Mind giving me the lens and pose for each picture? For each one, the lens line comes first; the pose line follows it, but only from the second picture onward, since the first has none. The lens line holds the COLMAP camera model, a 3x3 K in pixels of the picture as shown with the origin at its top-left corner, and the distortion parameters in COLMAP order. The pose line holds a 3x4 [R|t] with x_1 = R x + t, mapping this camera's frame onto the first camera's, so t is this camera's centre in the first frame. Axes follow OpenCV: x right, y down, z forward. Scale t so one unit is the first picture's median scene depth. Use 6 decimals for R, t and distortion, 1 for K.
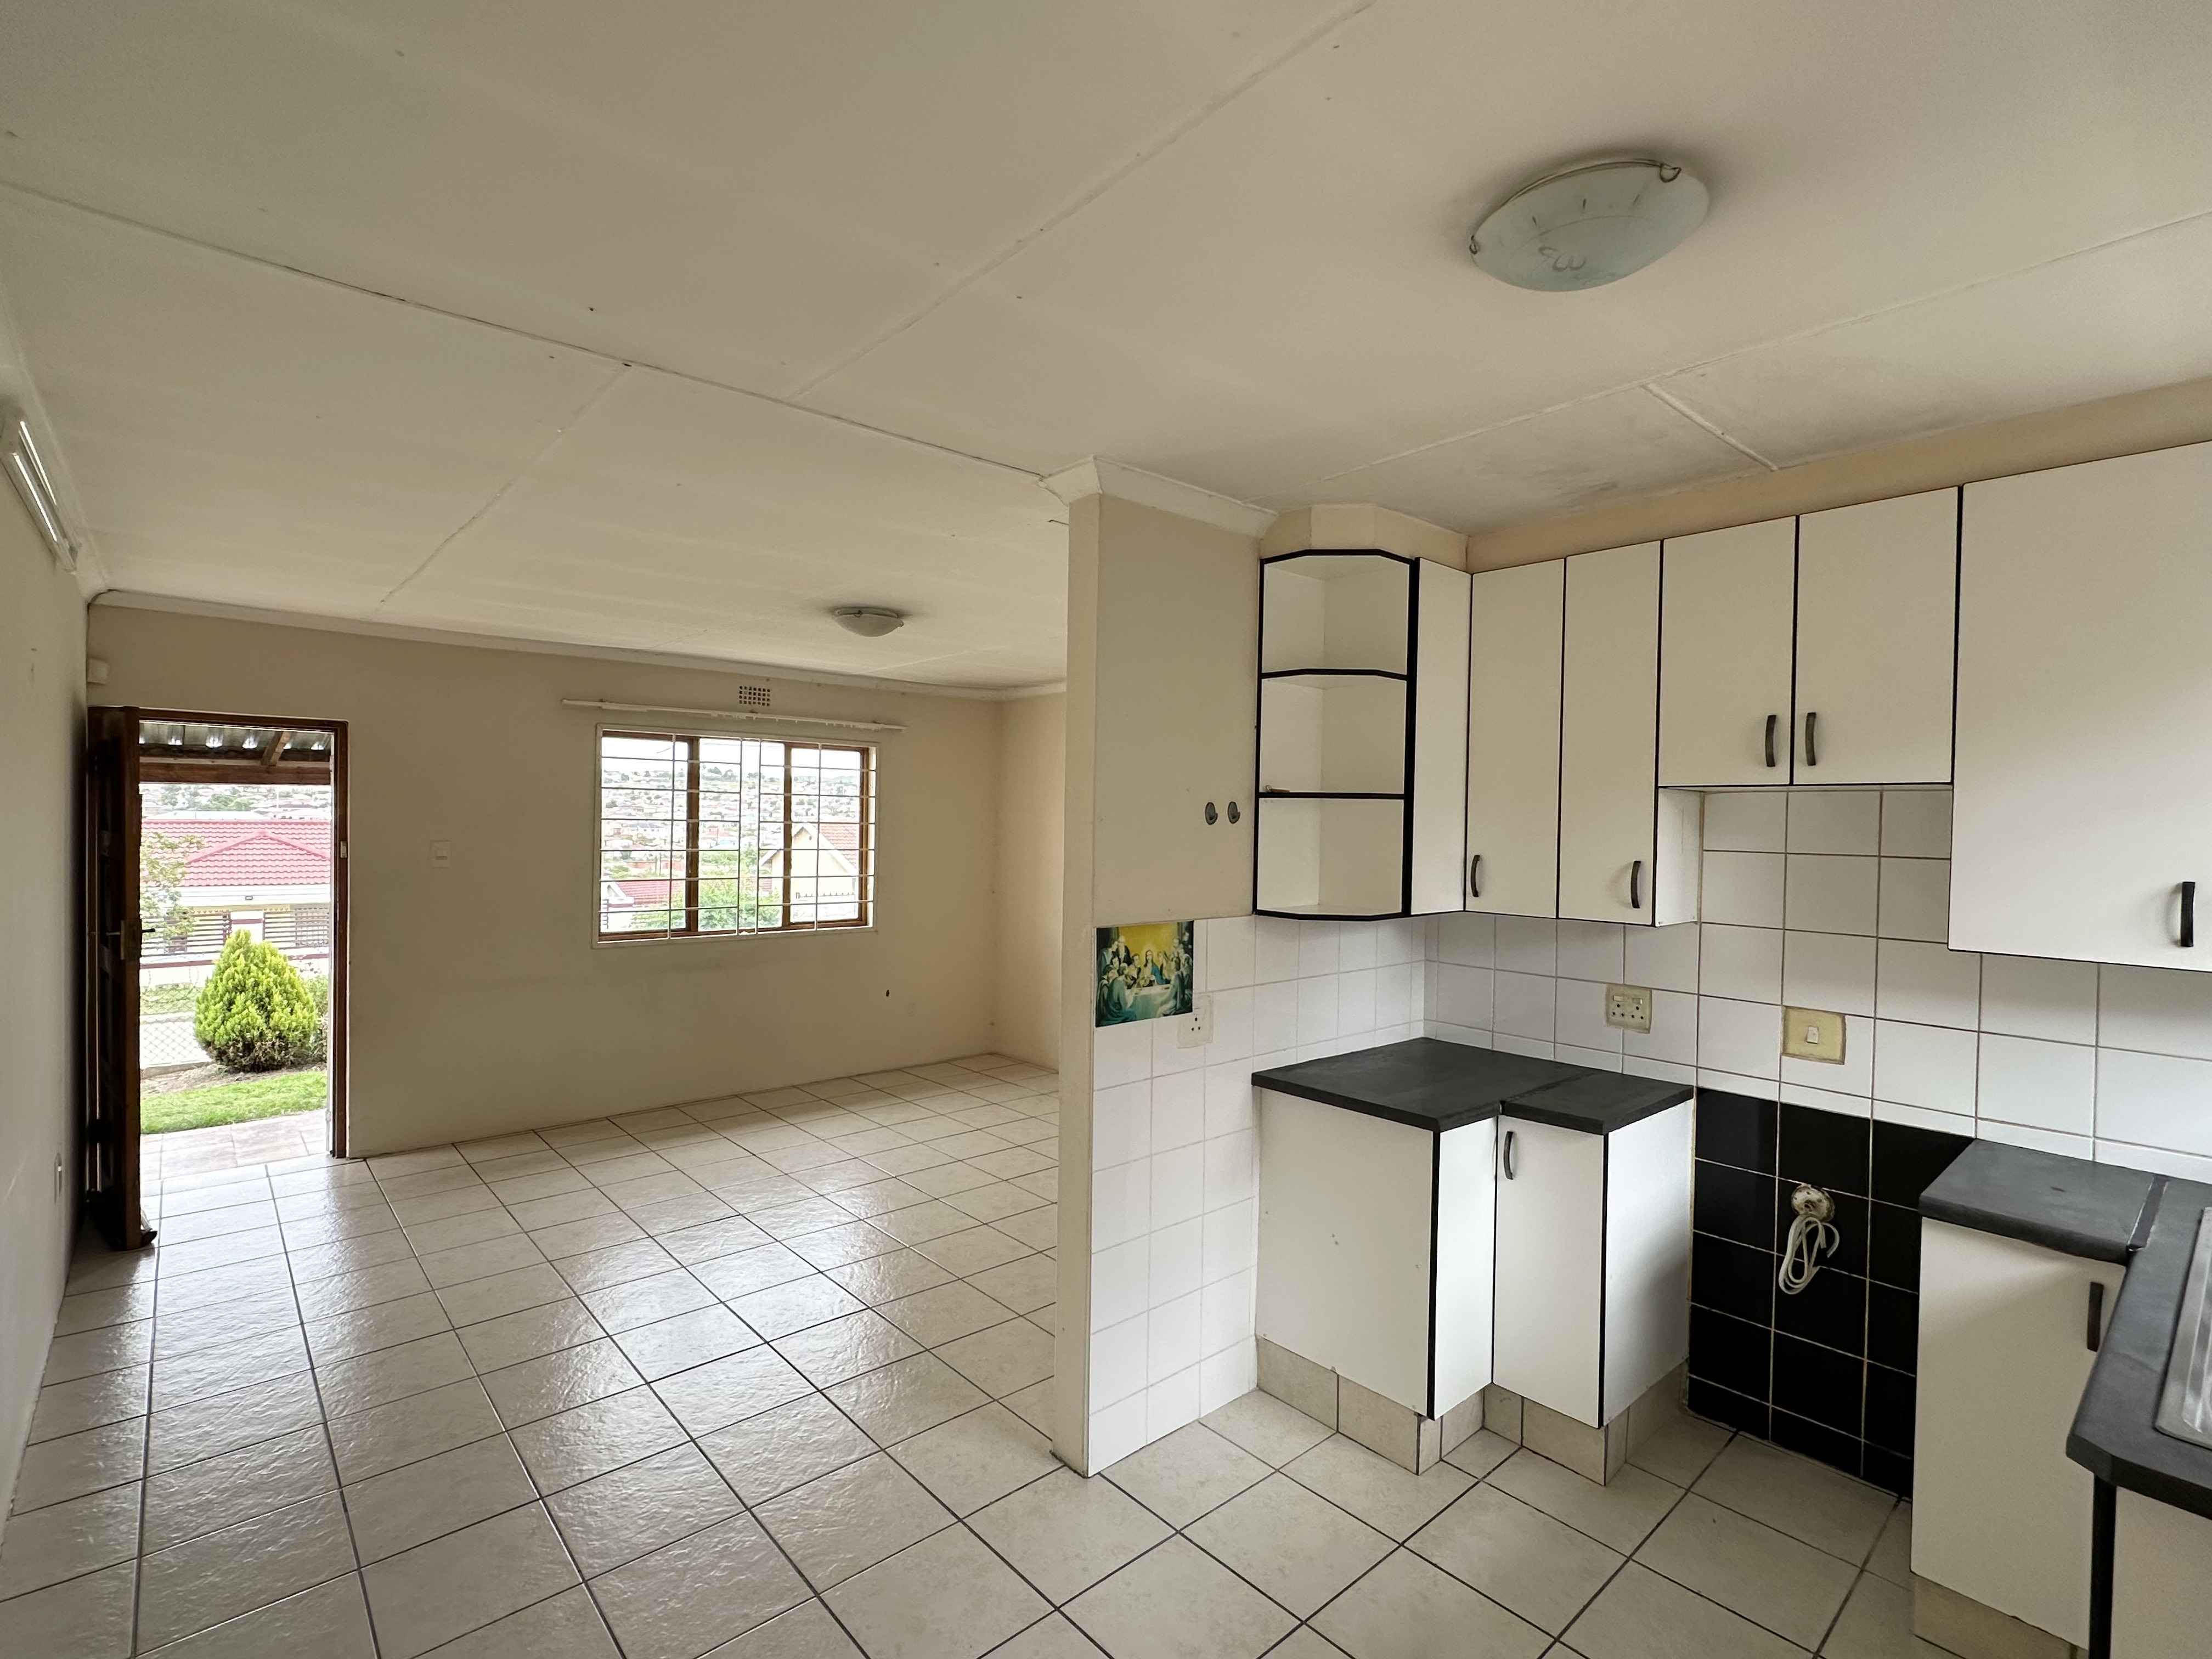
lens RADIAL K [[1037.5, 0, 1106.0], [0, 1037.5, 829.5], [0, 0, 1]] dist [-0.009297, -0.000115]
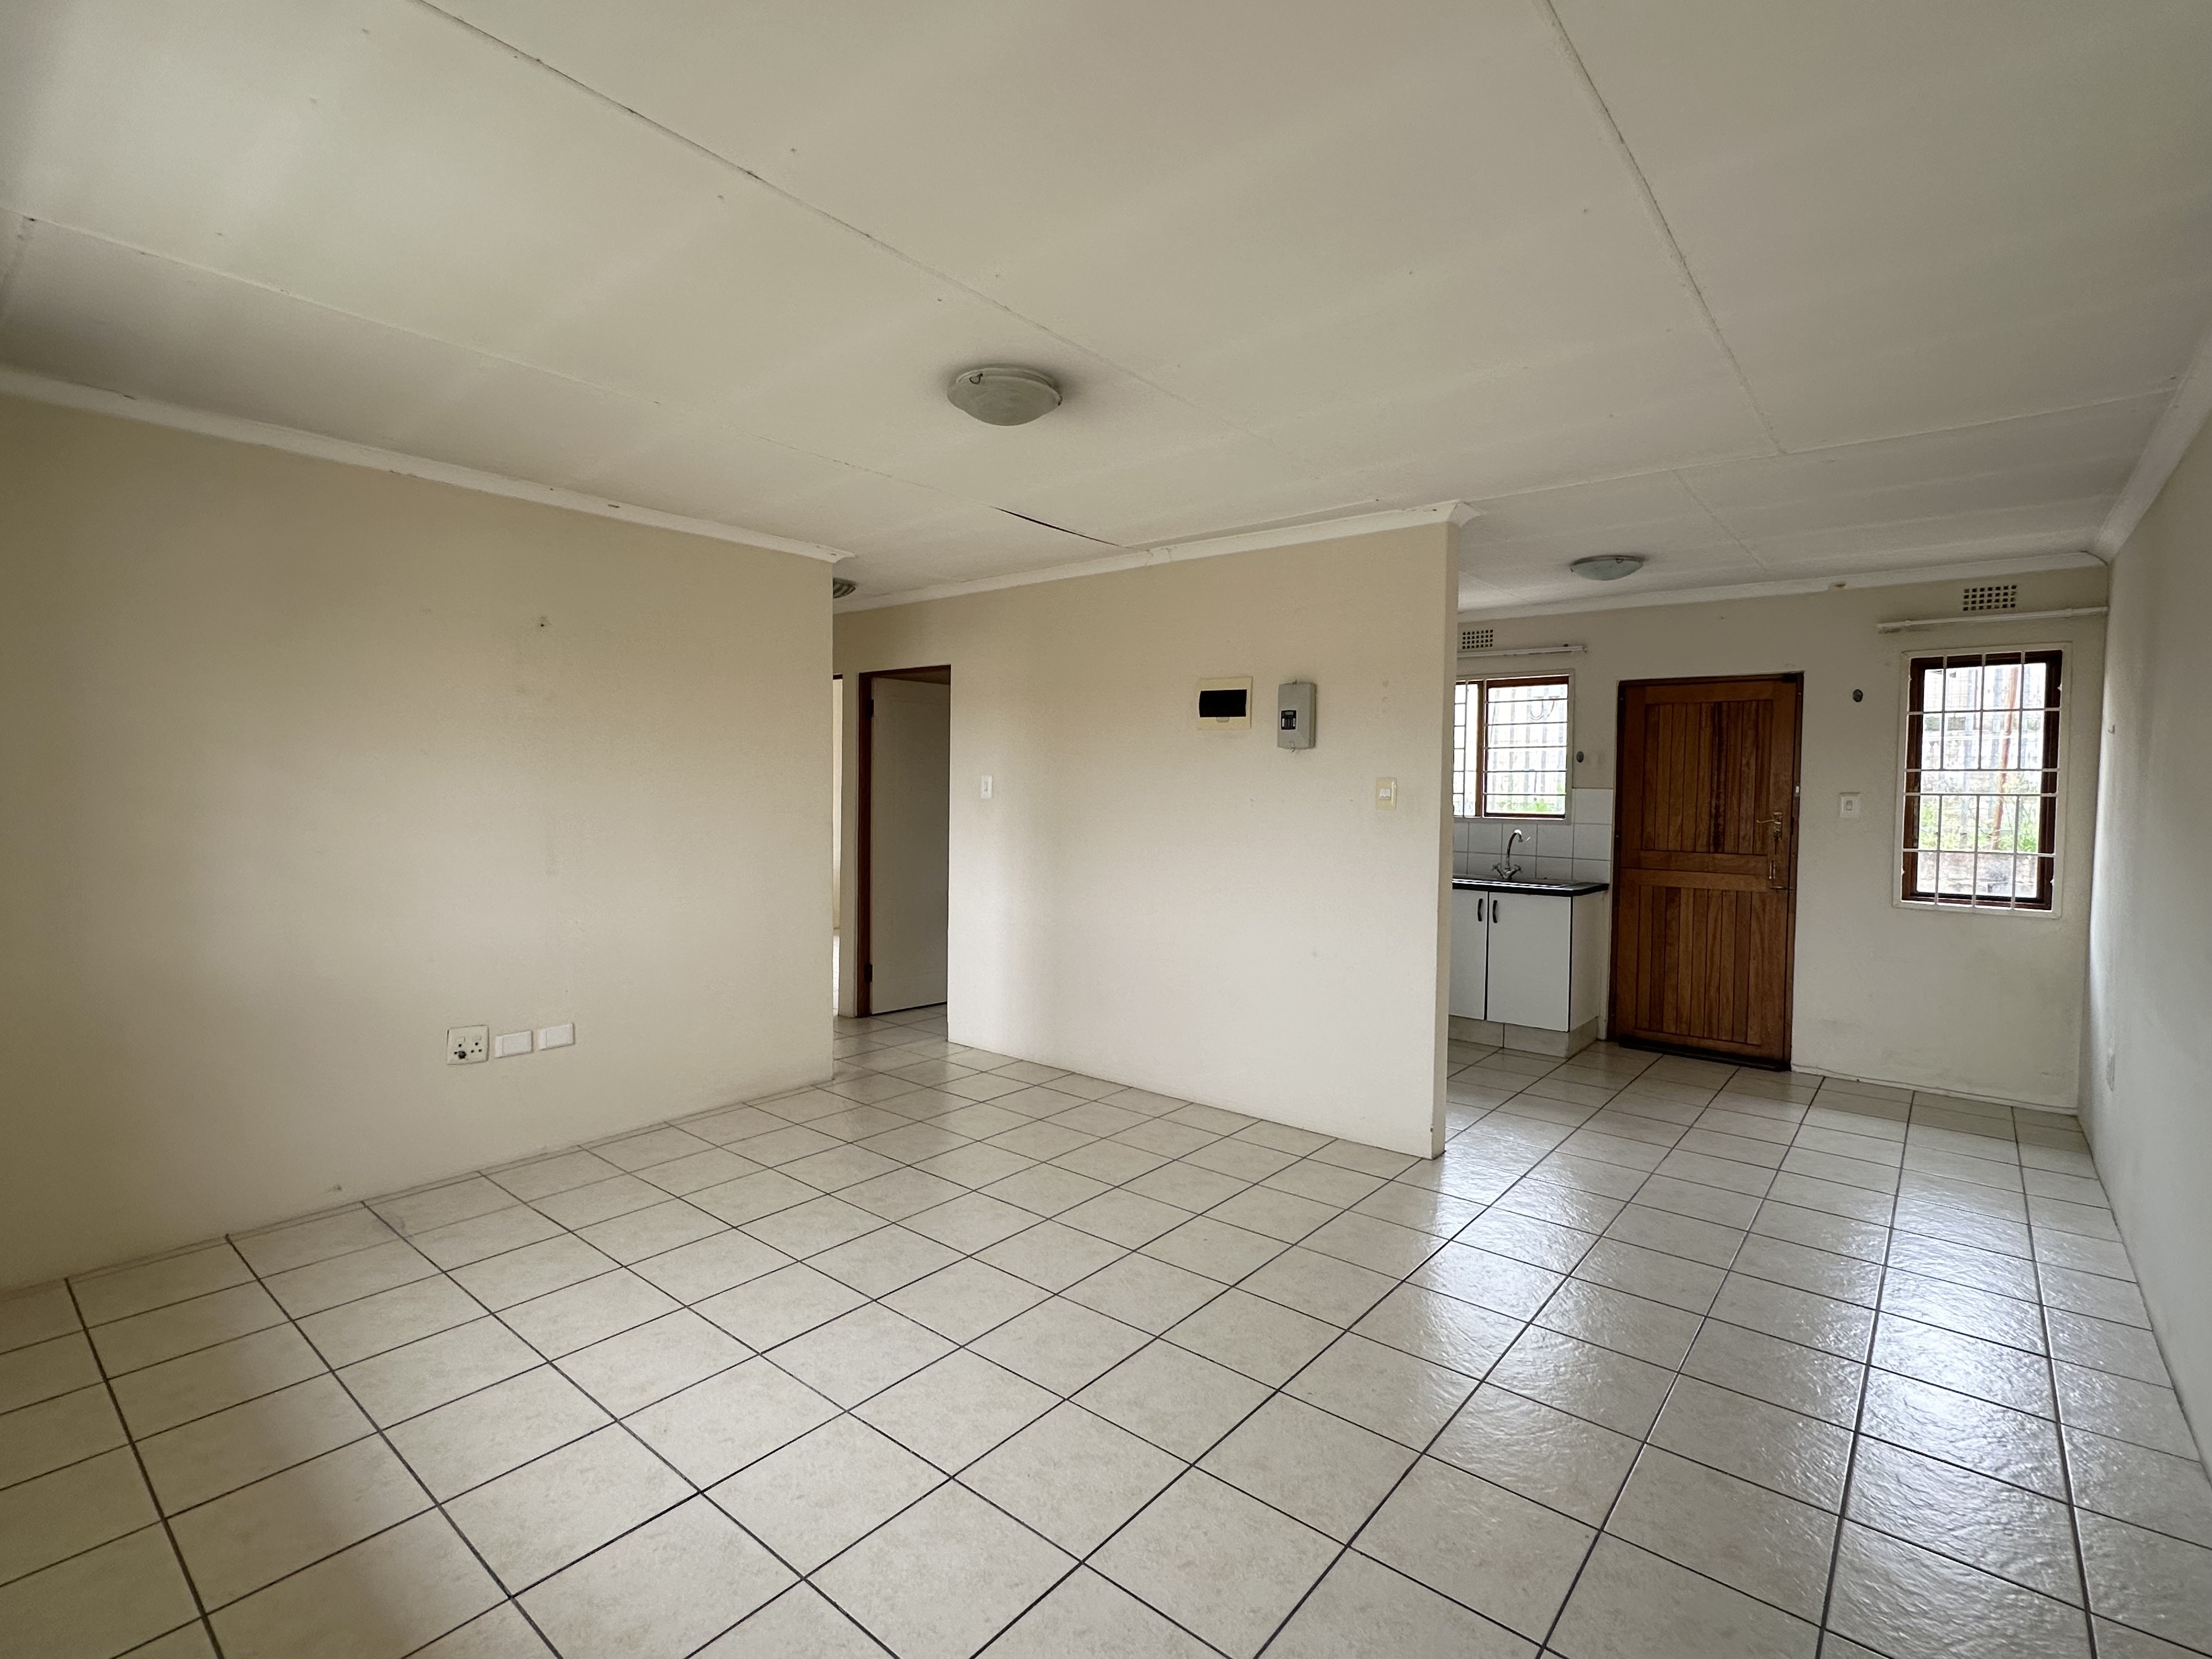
lens RADIAL K [[1037.5, 0, 1106.0], [0, 1037.5, 829.5], [0, 0, 1]] dist [-0.009297, -0.000115]
pose [[-0.157410, -0.059591, 0.985734, -0.617483], [-0.004559, 0.998211, 0.059617, 0.016656], [-0.987523, 0.004890, -0.157400, 0.732679]]
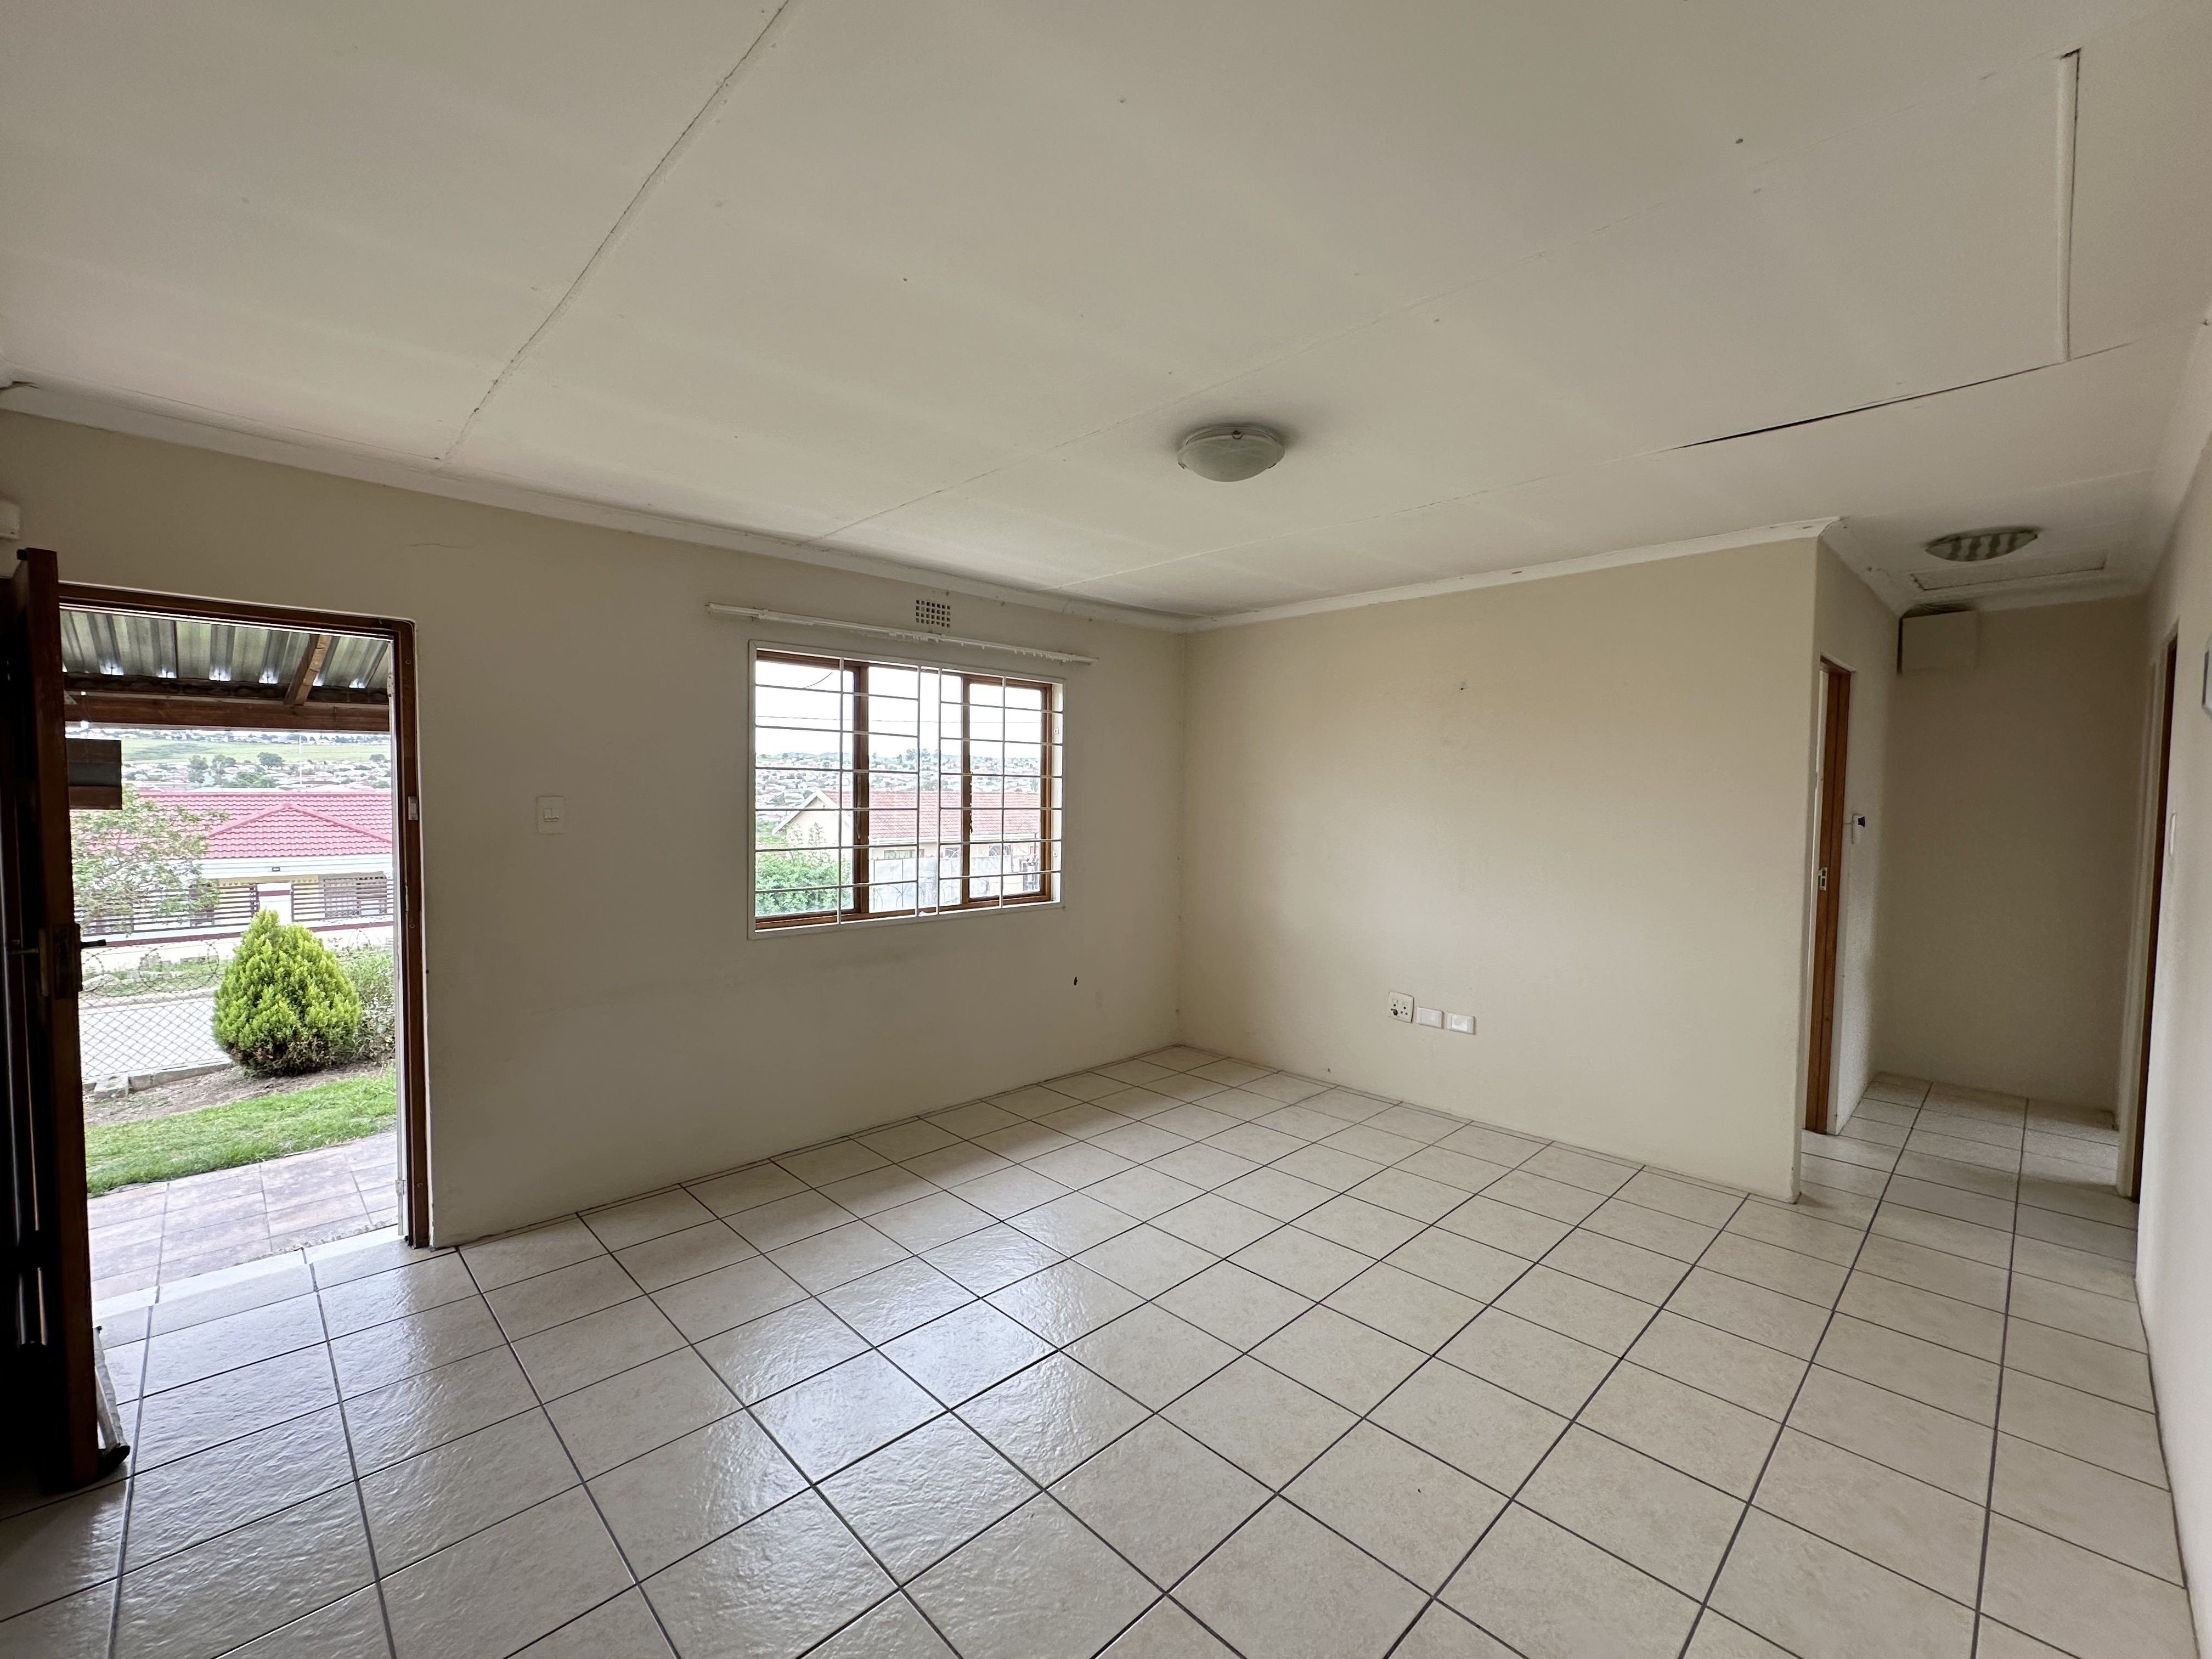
lens RADIAL K [[909.9, 0, 1092.9], [0, 909.9, 828.3], [0, 0, 1]] dist [-0.005413, -0.000244]
pose [[0.999130, -0.008398, 0.040850, -0.245560], [0.007098, 0.999467, 0.031862, 0.013012], [-0.041096, -0.031544, 0.998657, 0.298050]]
